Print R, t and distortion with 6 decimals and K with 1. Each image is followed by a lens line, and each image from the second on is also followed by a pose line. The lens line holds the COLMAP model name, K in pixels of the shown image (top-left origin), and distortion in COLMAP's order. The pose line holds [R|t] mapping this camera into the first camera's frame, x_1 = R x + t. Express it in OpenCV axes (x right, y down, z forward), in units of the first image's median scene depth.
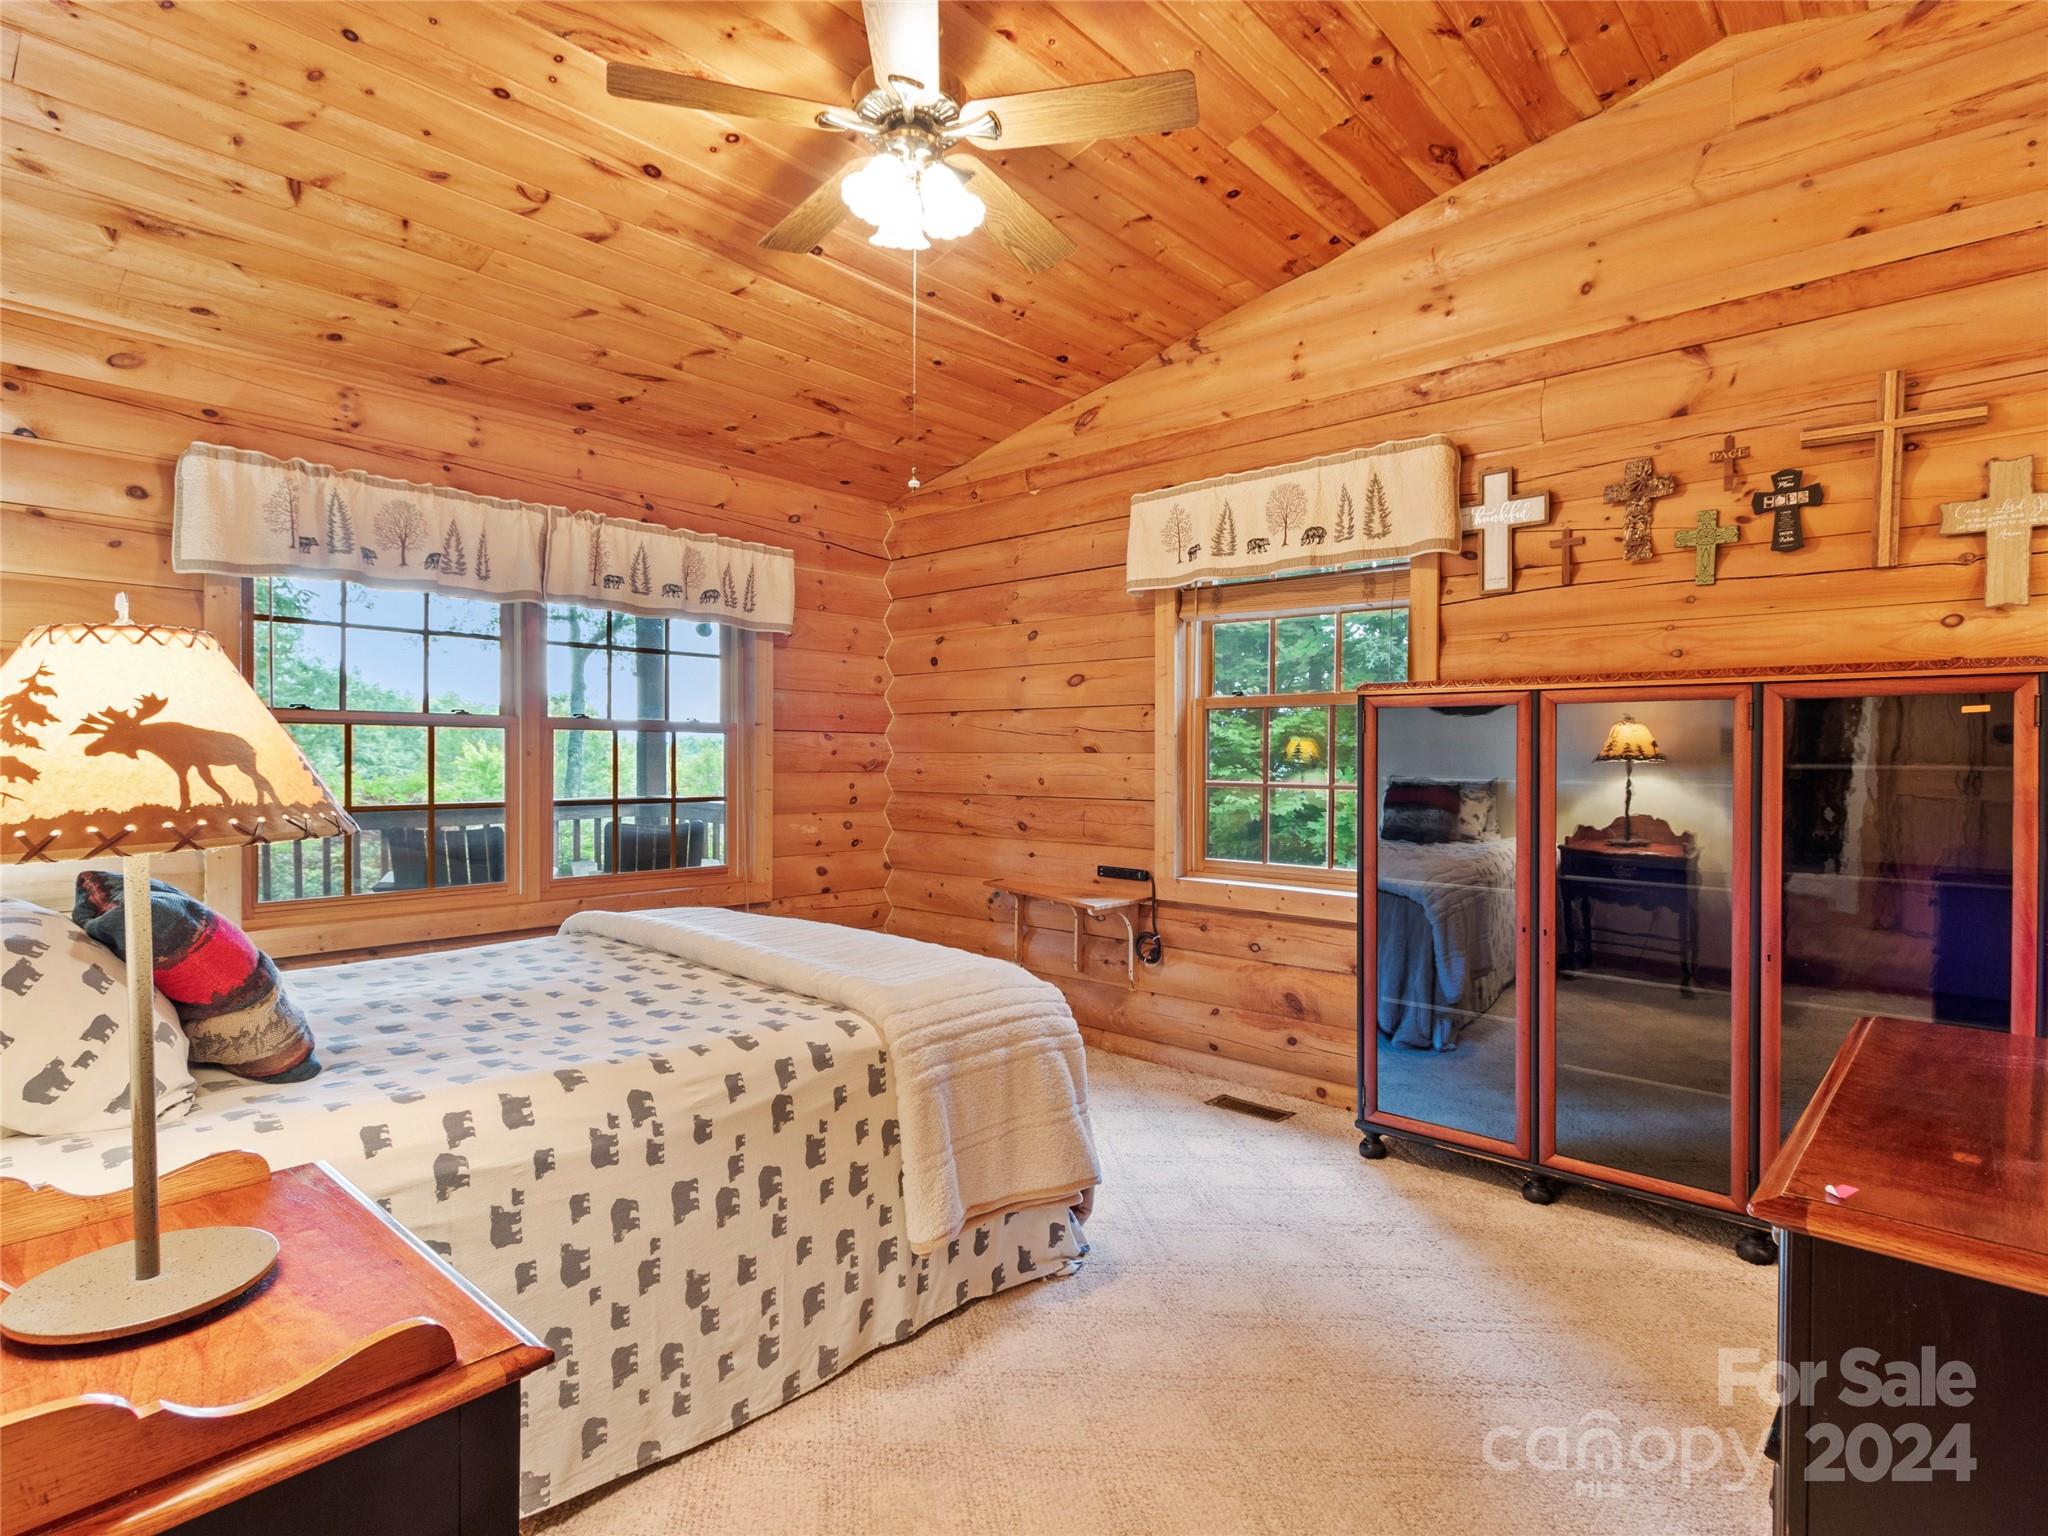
lens RADIAL K [[1047.3, 0, 1019.4], [0, 1047.3, 766.0], [0, 0, 1]] dist [0.010683, -0.003394]
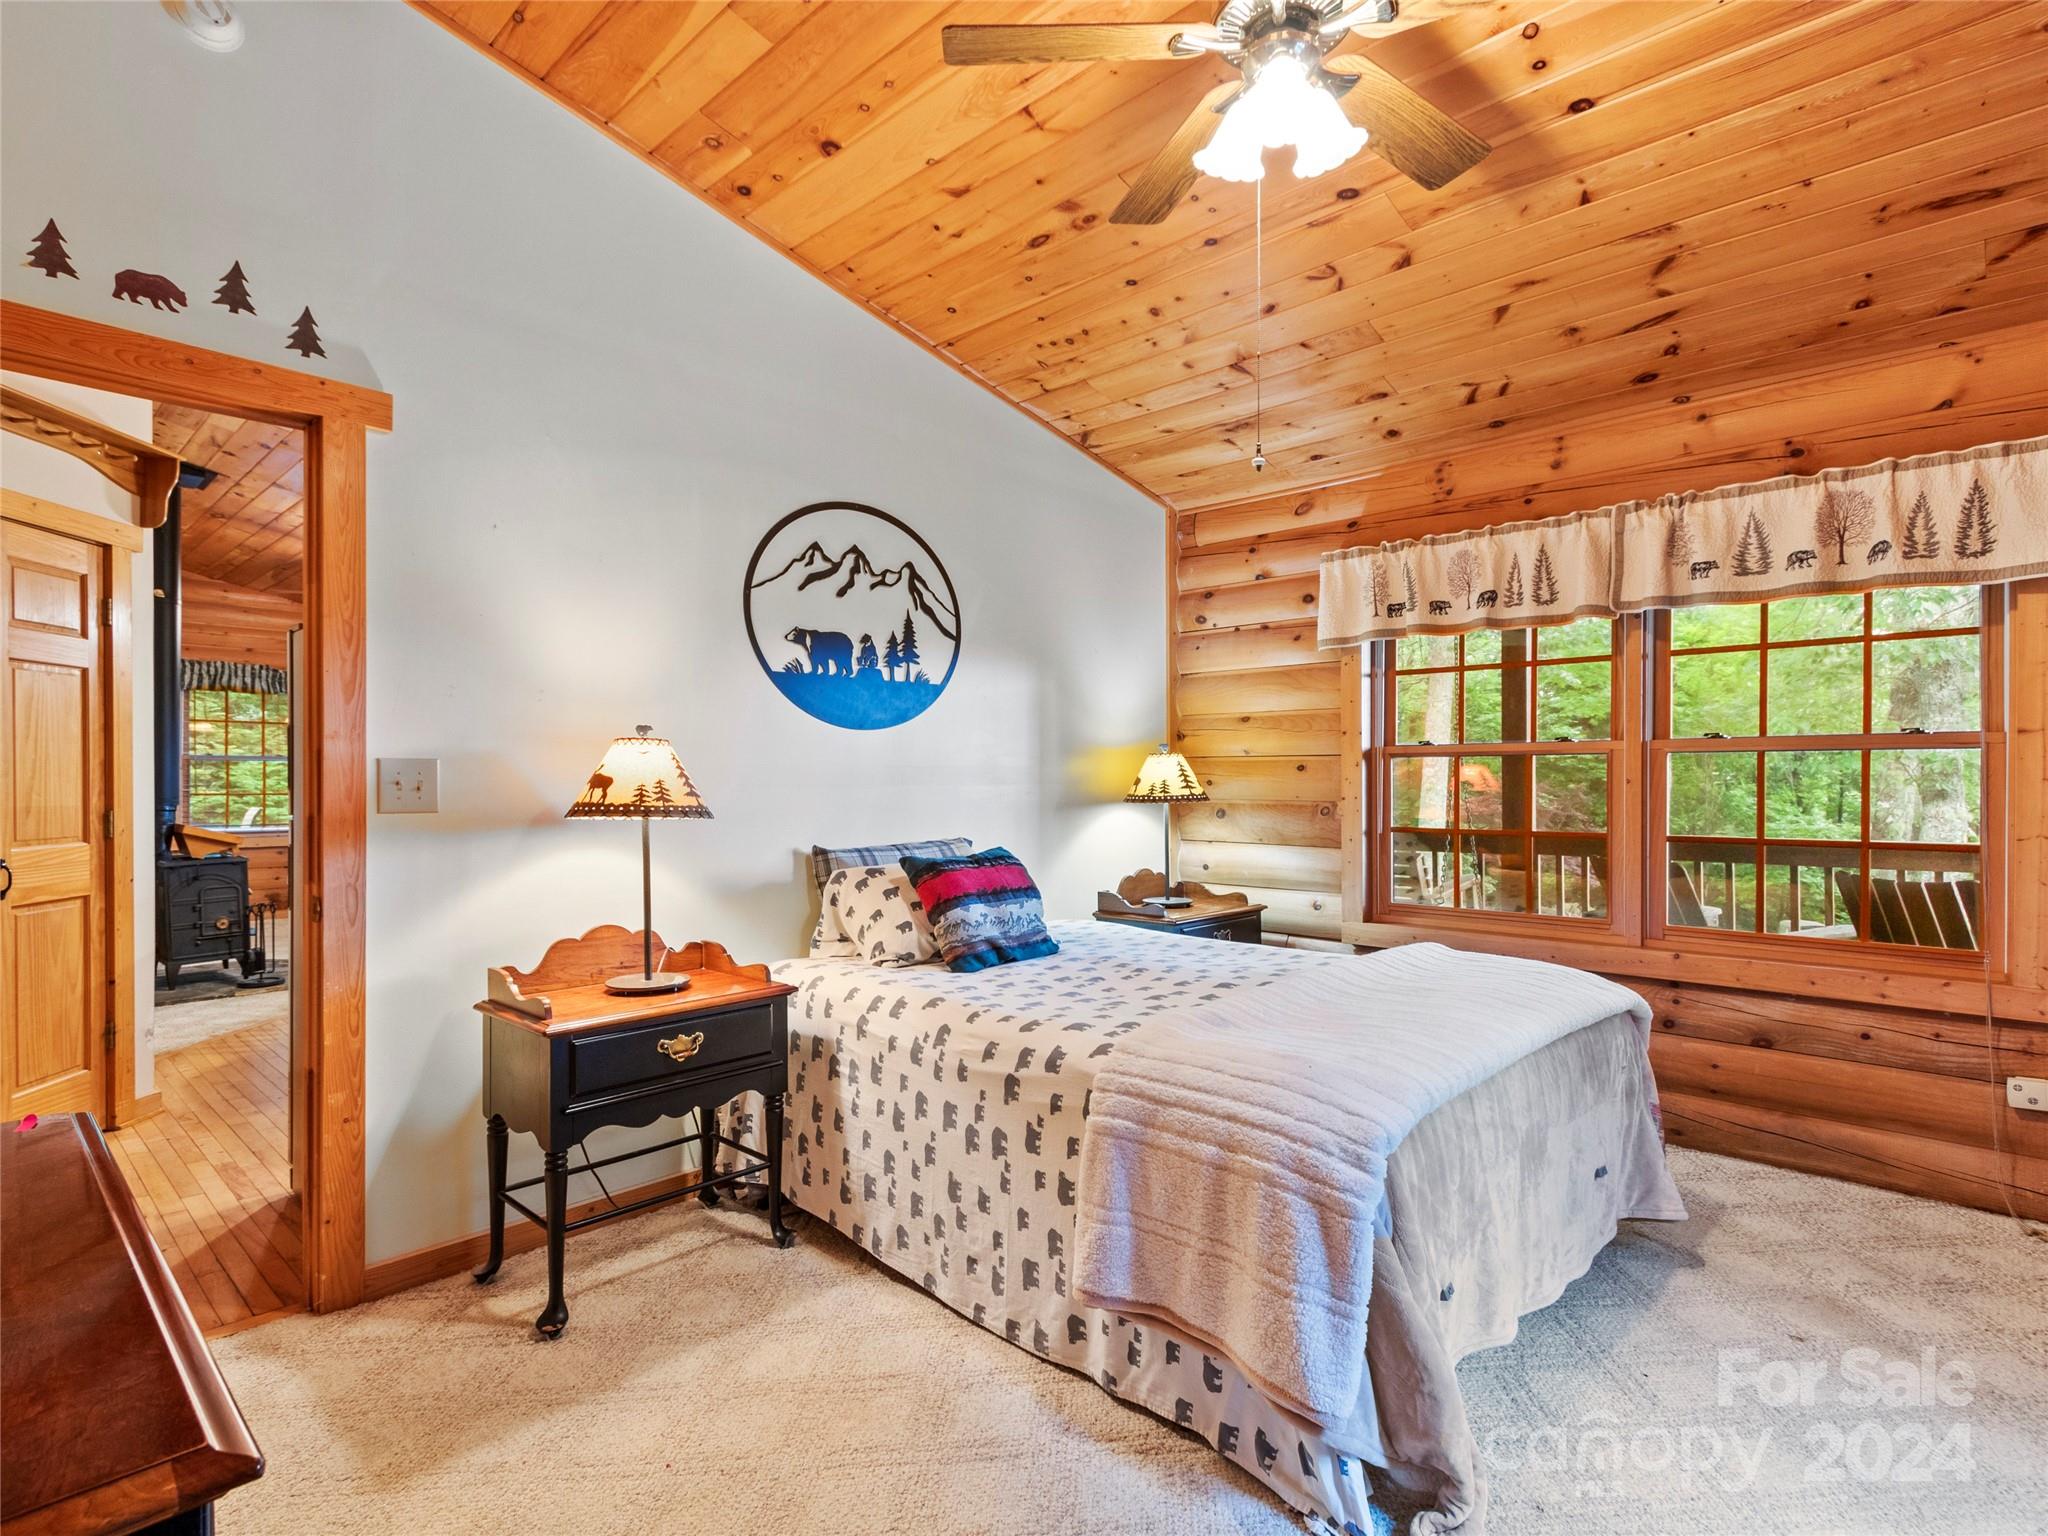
lens RADIAL K [[1047.3, 0, 1009.8], [0, 1047.3, 785.8], [0, 0, 1]] dist [0.010683, -0.003394]
pose [[-0.021748, -0.001311, -0.999763, 0.804820], [-0.006908, 0.999975, -0.001161, -0.005357], [0.999740, 0.006882, -0.021757, 0.875583]]
